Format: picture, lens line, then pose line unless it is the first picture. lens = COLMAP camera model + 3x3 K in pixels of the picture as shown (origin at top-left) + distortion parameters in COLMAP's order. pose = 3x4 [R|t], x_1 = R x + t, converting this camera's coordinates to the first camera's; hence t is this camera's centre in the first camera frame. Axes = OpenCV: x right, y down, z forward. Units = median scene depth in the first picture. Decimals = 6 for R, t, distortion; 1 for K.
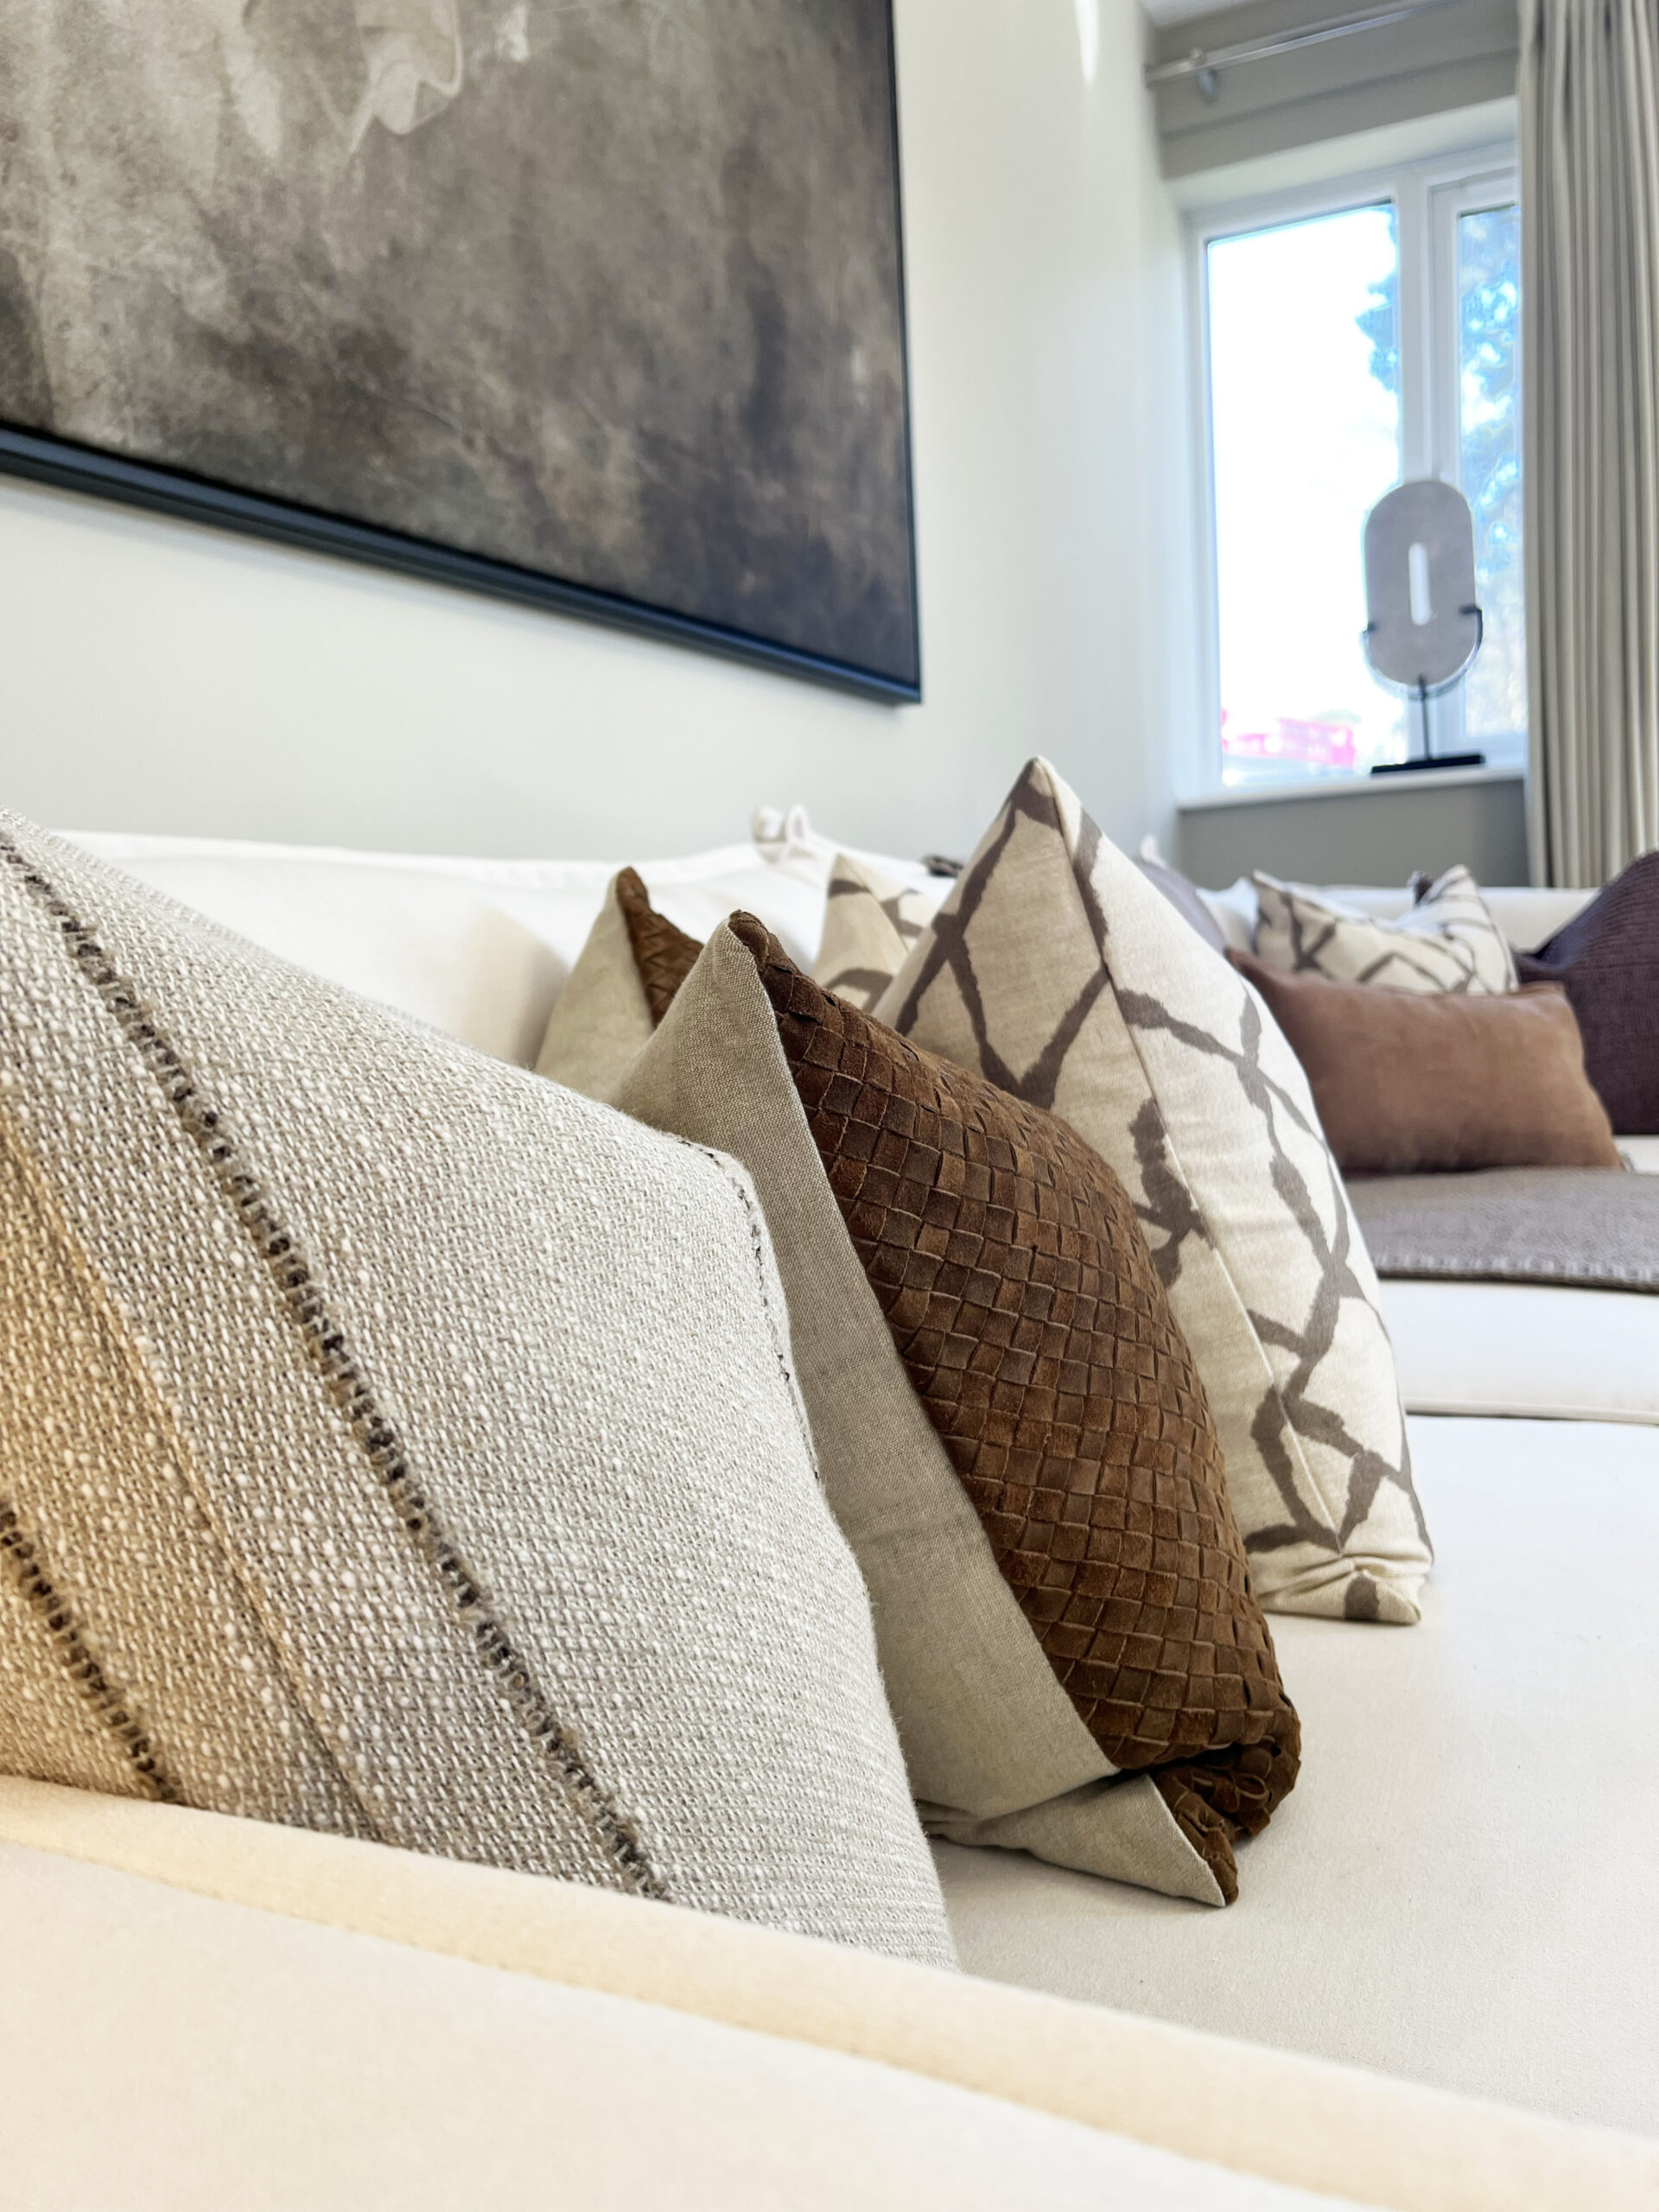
lens RADIAL K [[1724.7, 0, 829.5], [0, 1724.7, 1106.0], [0, 0, 1]] dist [0.031218, -0.009426]
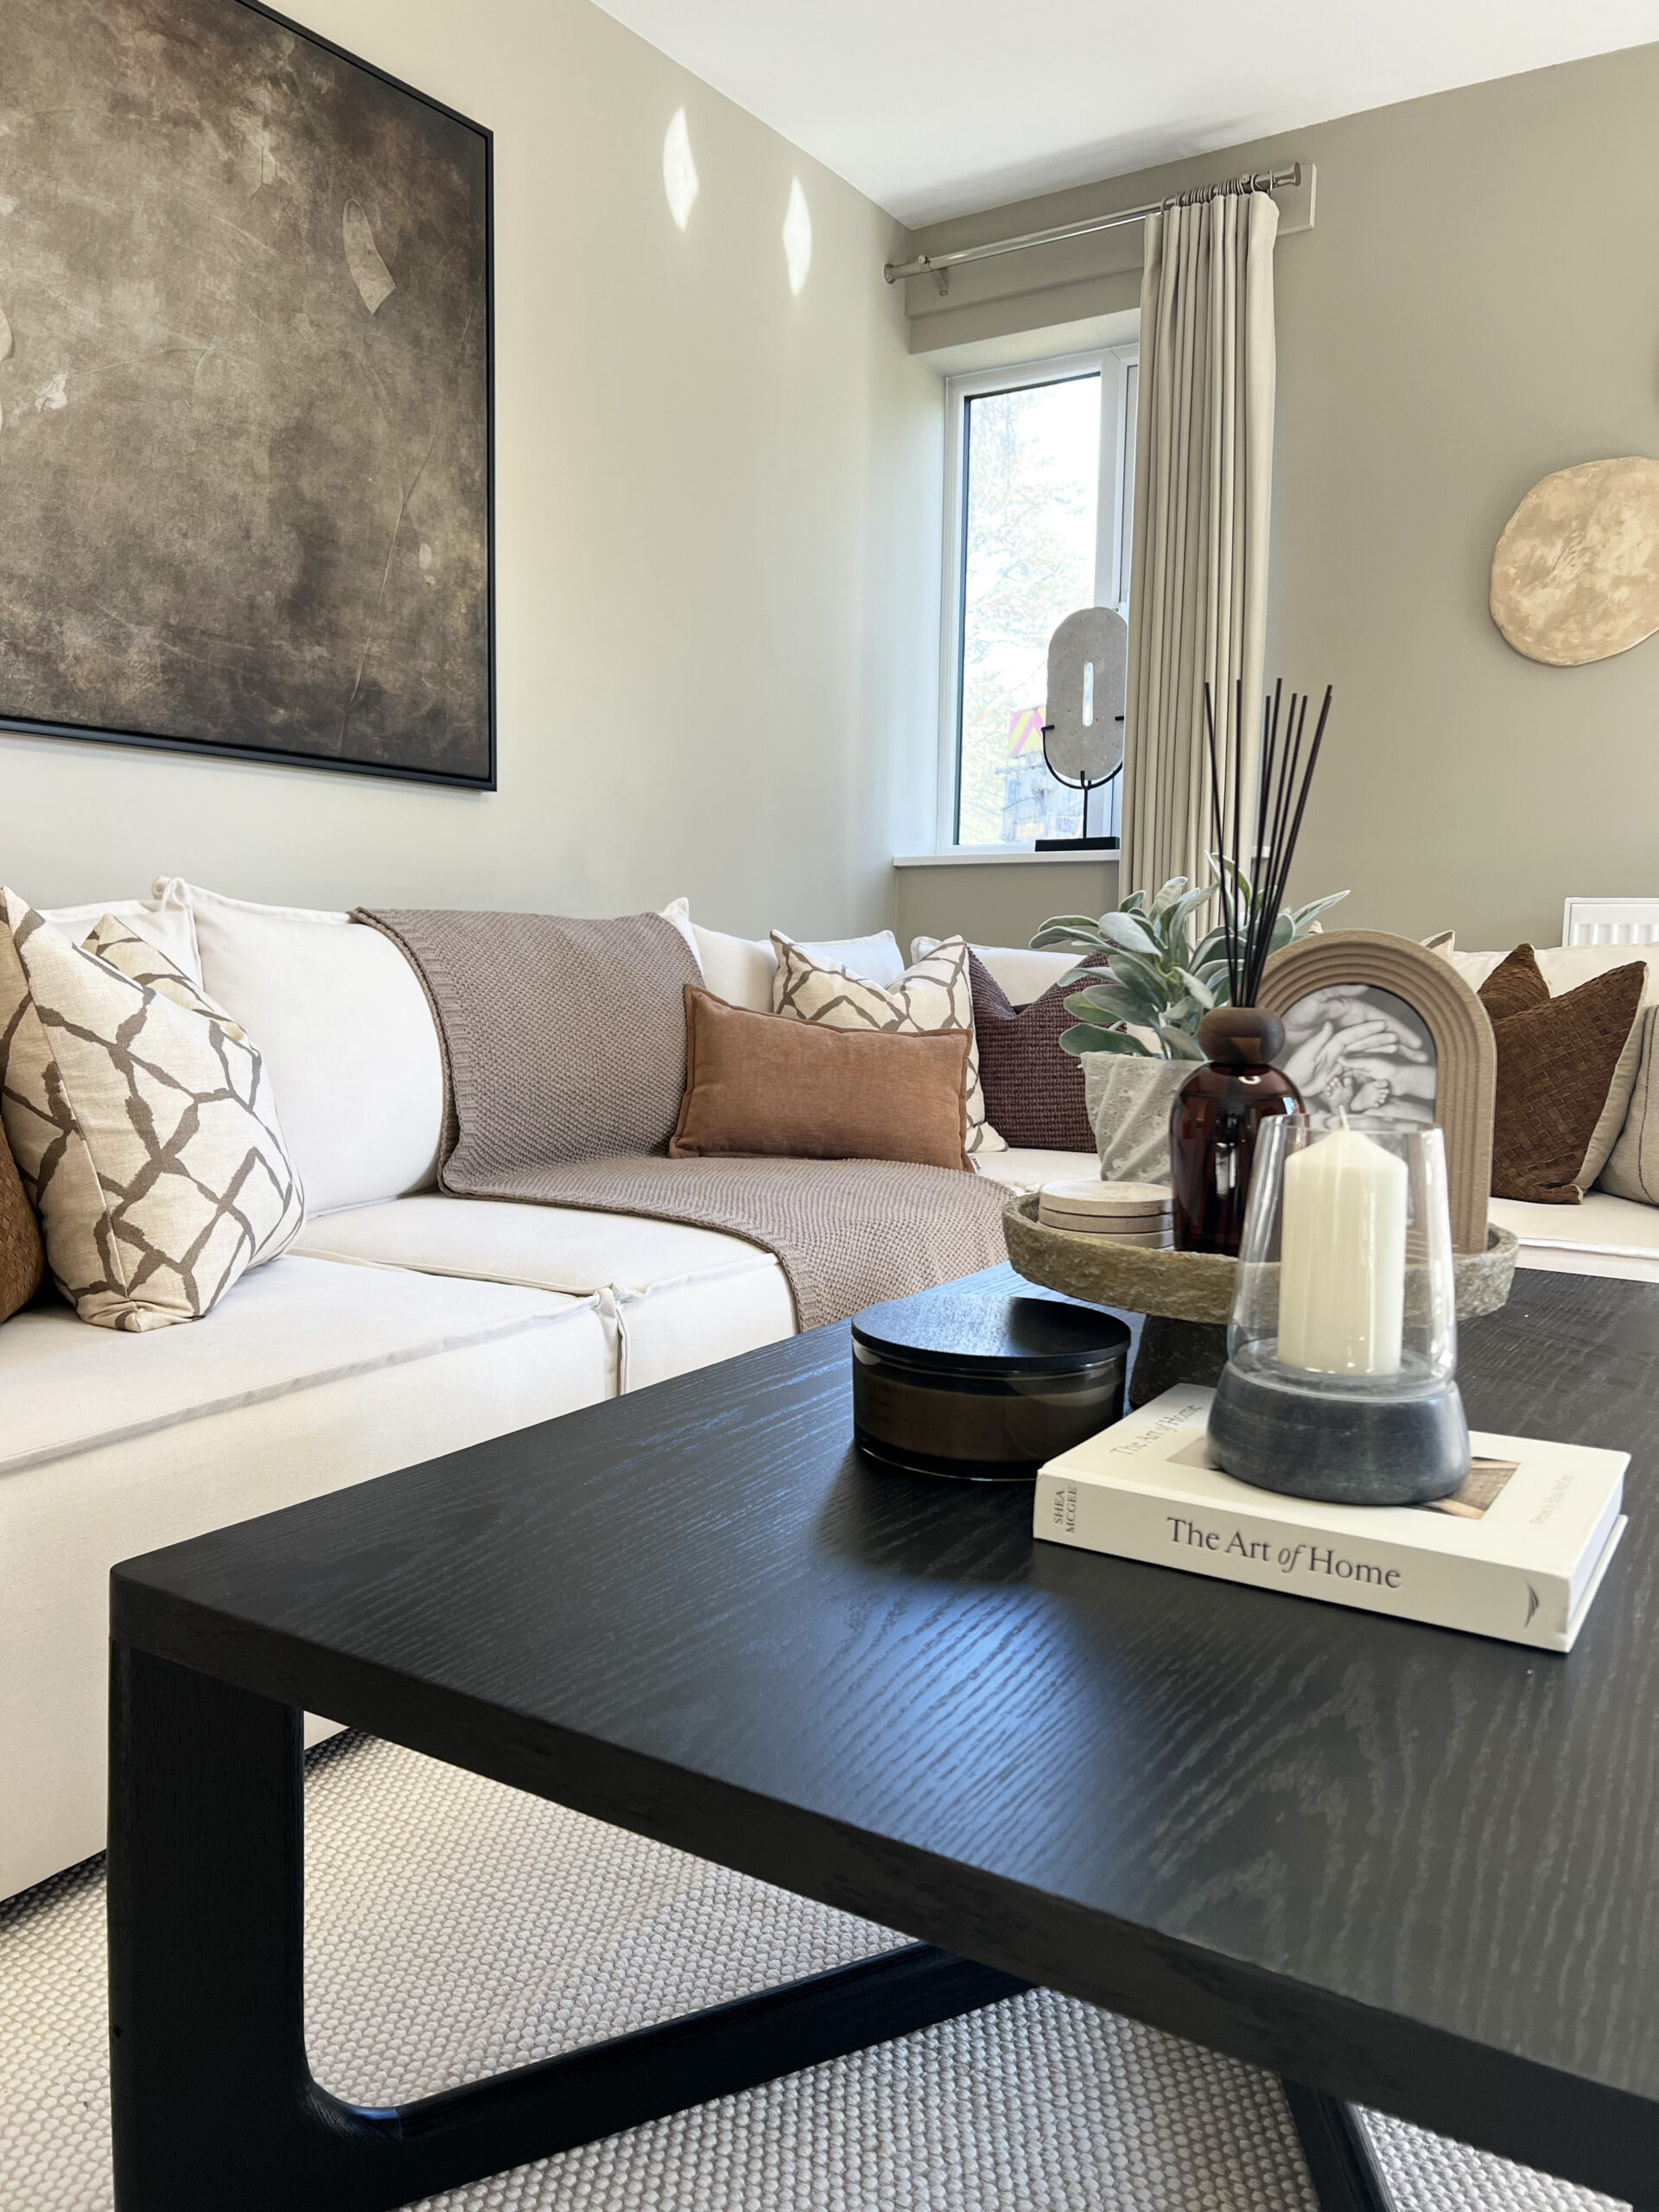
lens RADIAL K [[1724.7, 0, 829.5], [0, 1724.7, 1106.0], [0, 0, 1]] dist [0.031218, -0.009426]
pose [[0.989603, 0.074800, -0.122844, 0.752552], [-0.074646, 0.997193, 0.005862, -0.018005], [0.122937, 0.003368, 0.992409, -0.494633]]
